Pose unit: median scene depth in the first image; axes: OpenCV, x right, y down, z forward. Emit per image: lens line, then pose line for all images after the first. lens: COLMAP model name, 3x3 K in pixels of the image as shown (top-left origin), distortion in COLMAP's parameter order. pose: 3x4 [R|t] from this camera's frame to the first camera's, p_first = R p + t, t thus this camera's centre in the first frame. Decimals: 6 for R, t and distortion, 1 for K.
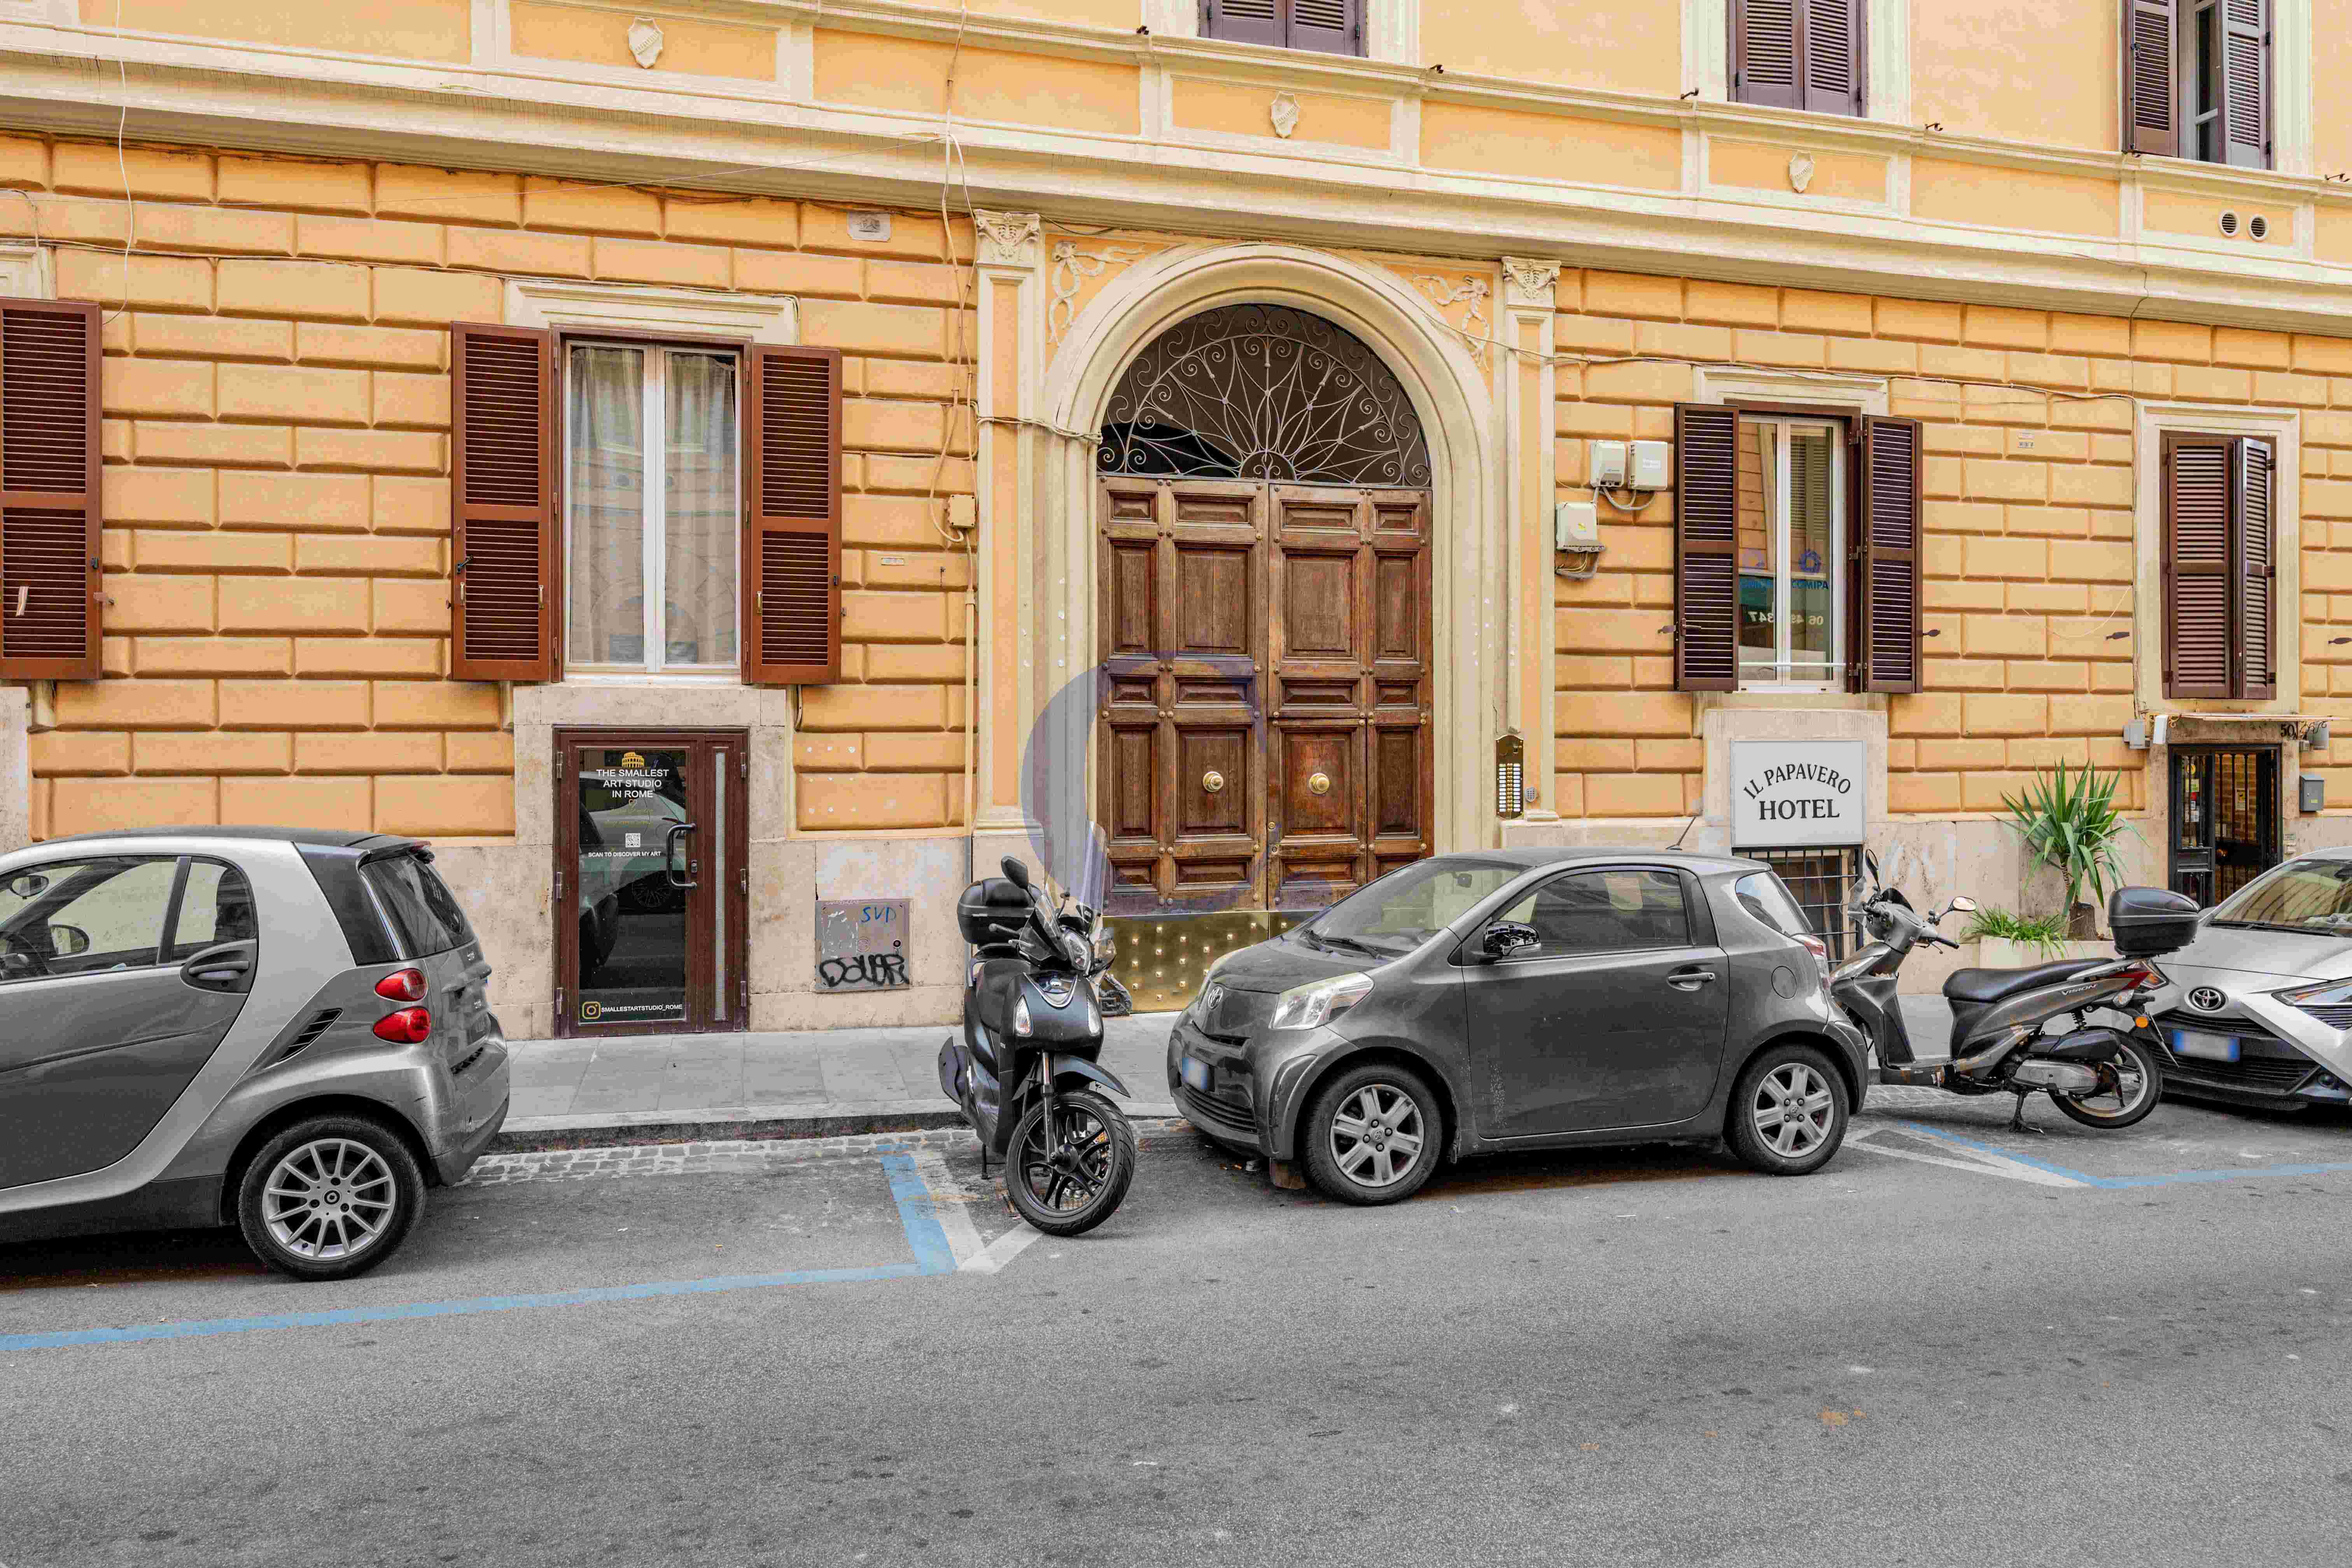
lens RADIAL K [[1560.5, 0, 1176.0], [0, 1560.5, 784.0], [0, 0, 1]] dist [-0.000898, -0.000260]
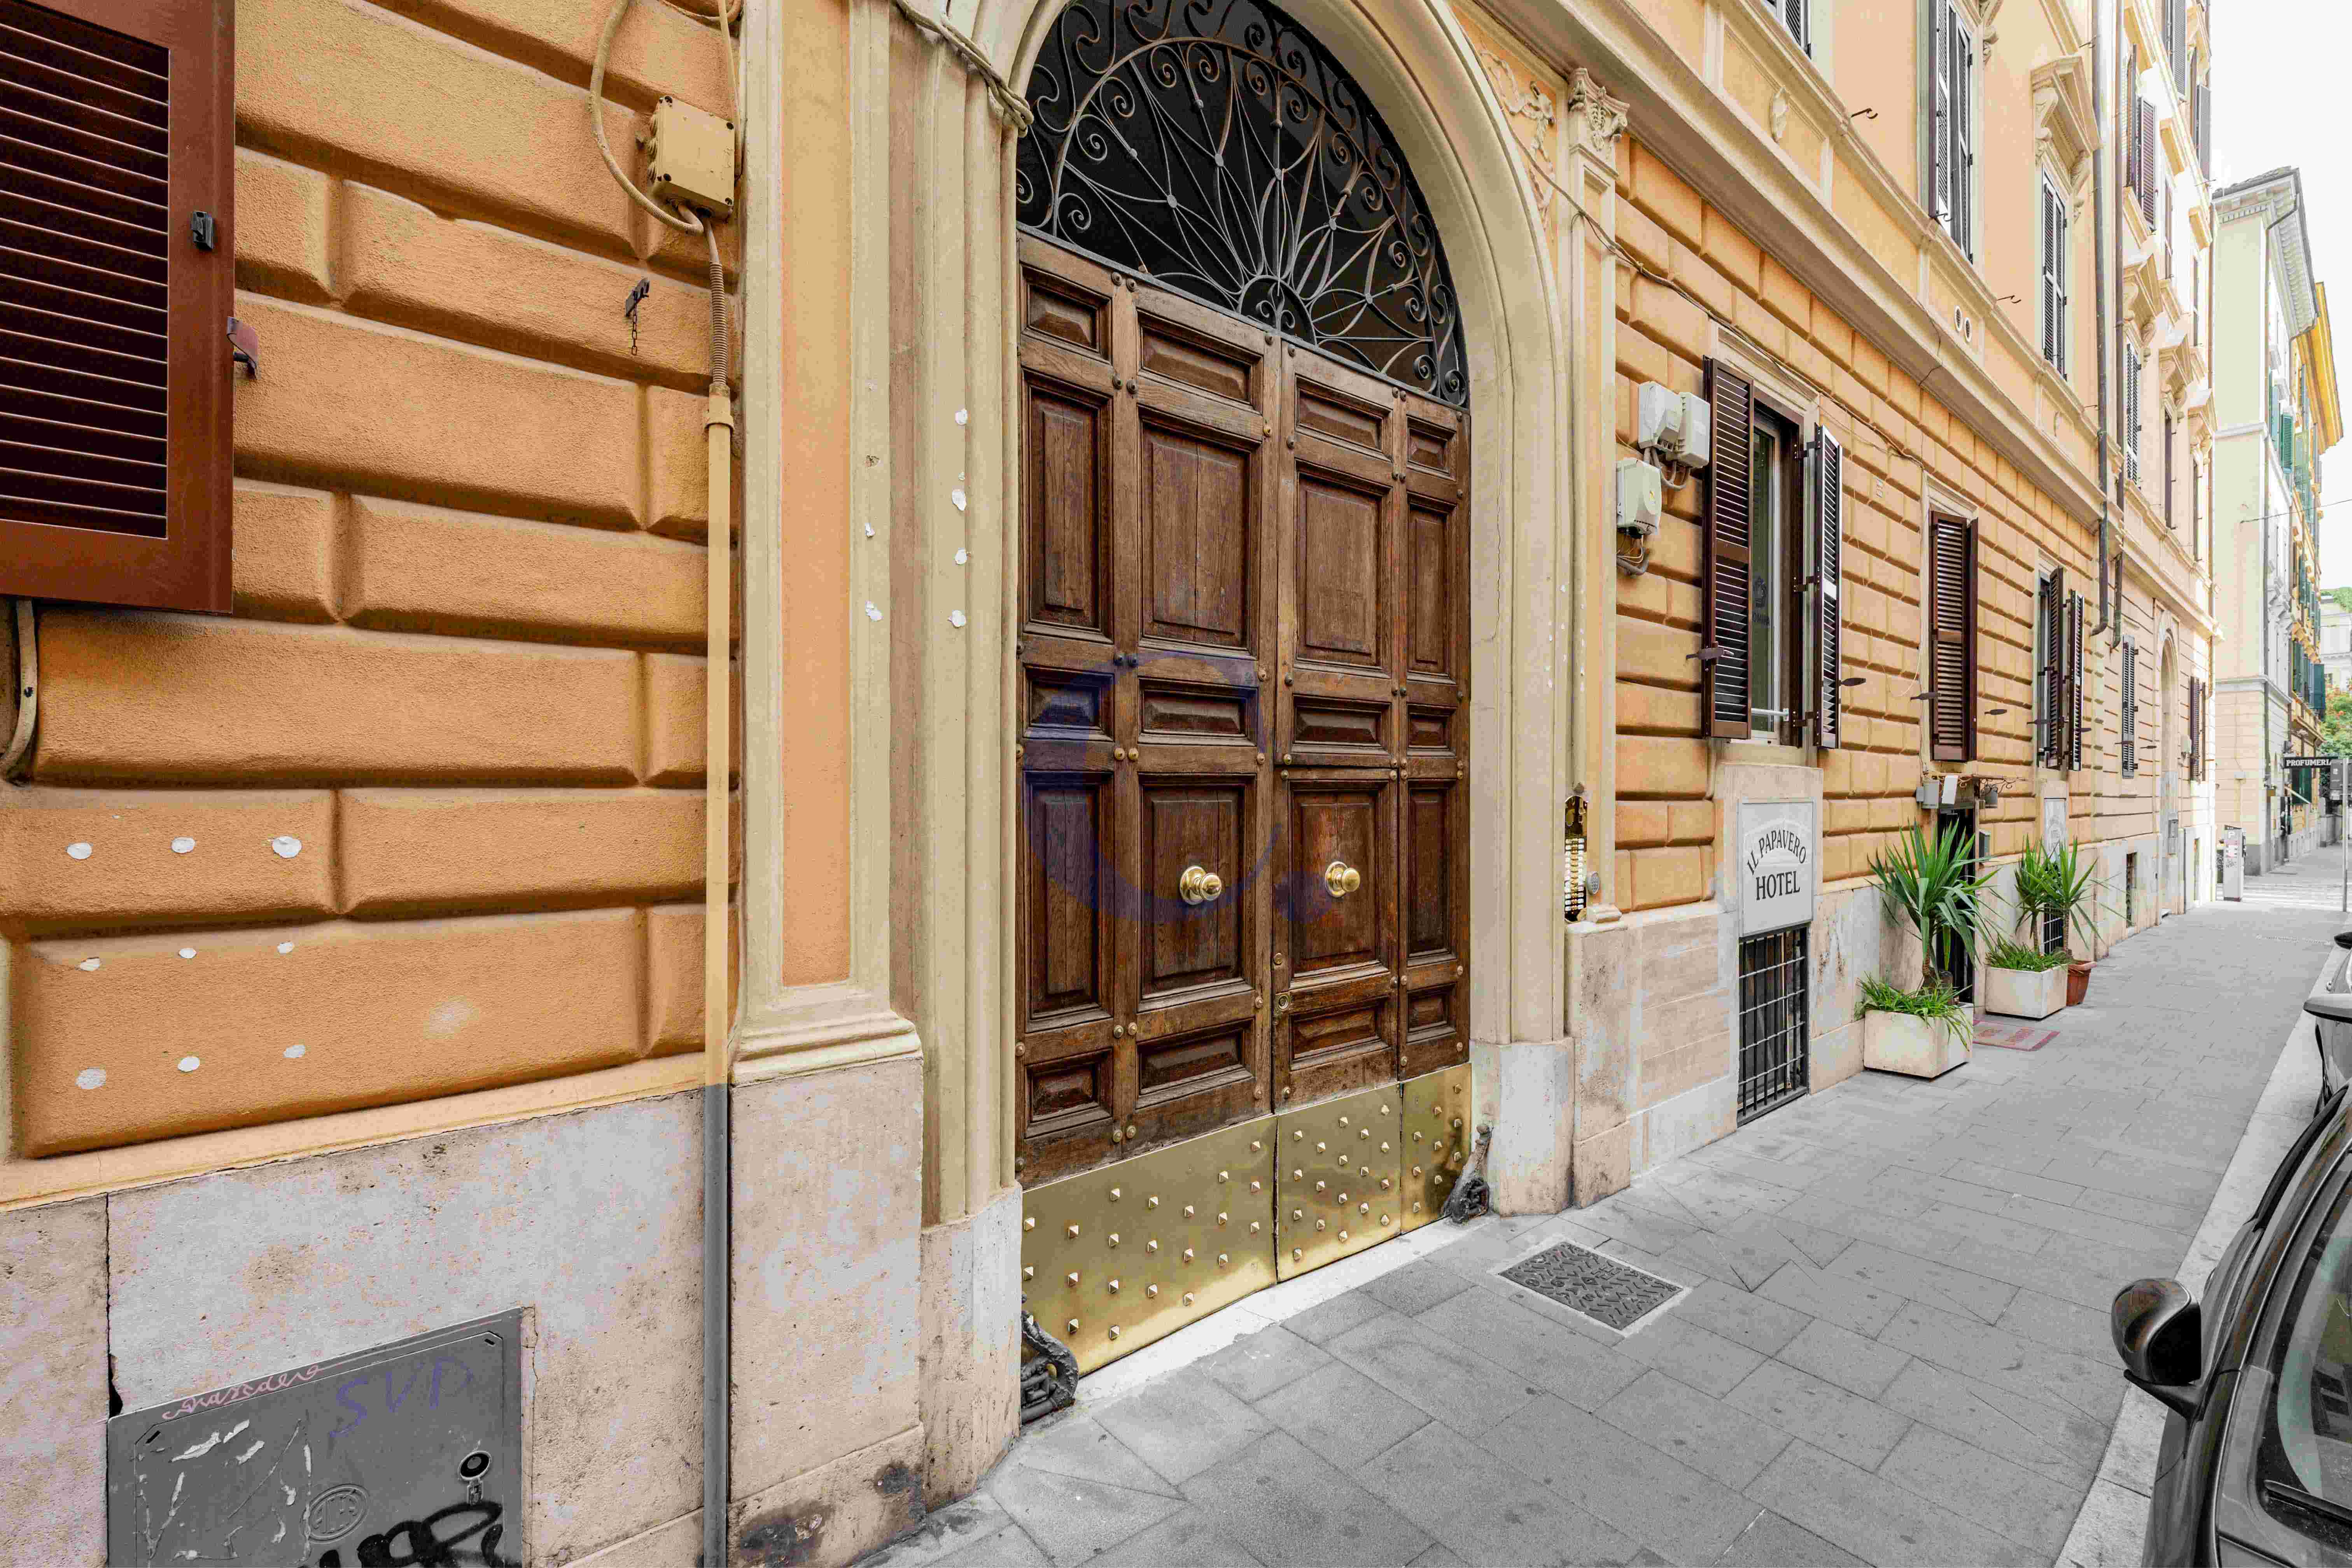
lens RADIAL K [[1020.7, 0, 1177.6], [0, 1020.7, 805.9], [0, 0, 1]] dist [0.001496, 0.000335]
pose [[0.904605, -0.006203, 0.426207, -0.127589], [0.017542, 0.999589, -0.022683, -0.020577], [-0.425891, 0.027996, 0.904341, 0.695202]]
